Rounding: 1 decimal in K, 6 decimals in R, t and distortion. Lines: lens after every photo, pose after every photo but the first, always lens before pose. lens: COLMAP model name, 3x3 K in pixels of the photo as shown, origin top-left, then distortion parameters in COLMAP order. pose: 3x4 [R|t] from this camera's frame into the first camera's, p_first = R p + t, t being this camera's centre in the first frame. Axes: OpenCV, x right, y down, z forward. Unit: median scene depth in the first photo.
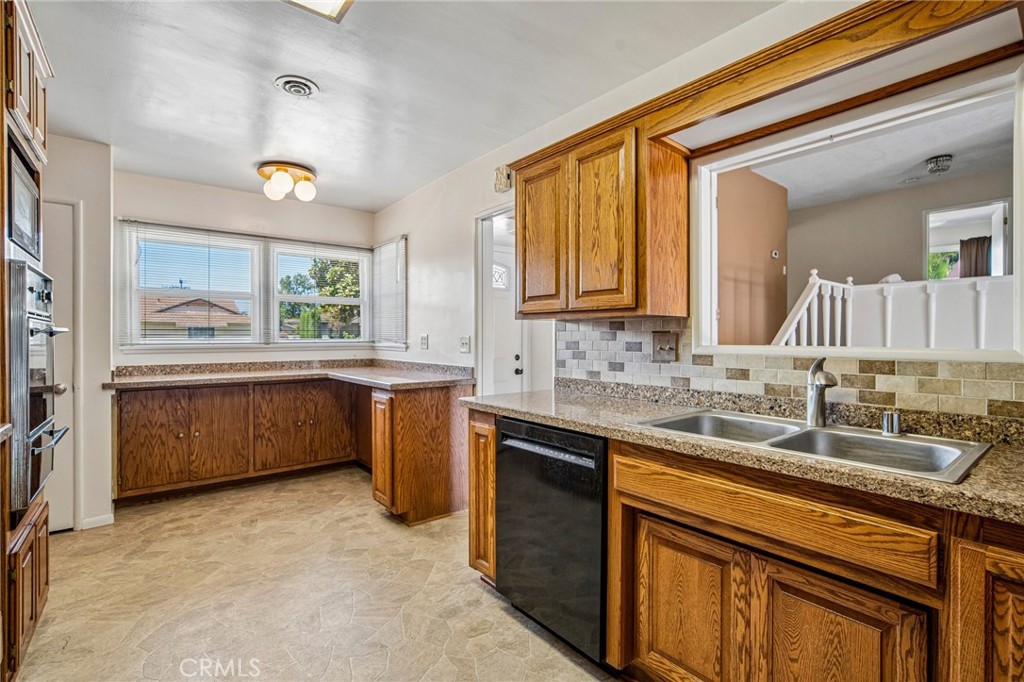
lens RADIAL K [[466.3, 0, 510.5], [0, 466.3, 339.6], [0, 0, 1]] dist [-0.000681, 0.000423]
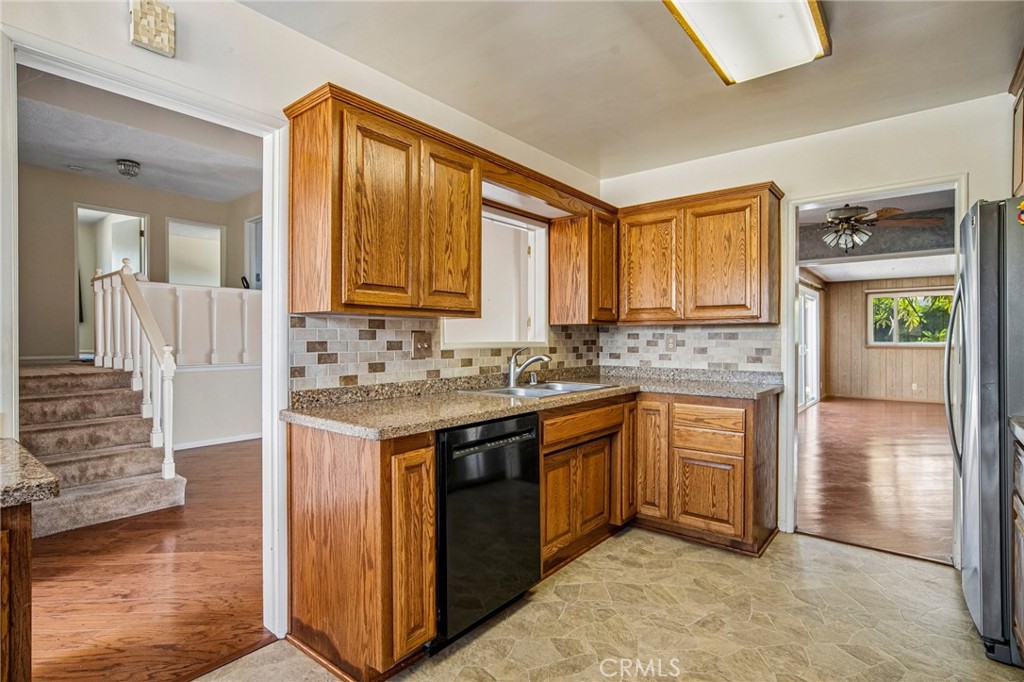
lens RADIAL K [[512.4, 0, 509.6], [0, 512.4, 338.8], [0, 0, 1]] dist [-0.000644, -0.000738]
pose [[-0.214283, -0.003090, 0.976767, -0.912027], [0.003141, 0.999988, 0.003853, -0.003154], [-0.976767, 0.003893, -0.214271, 1.044994]]
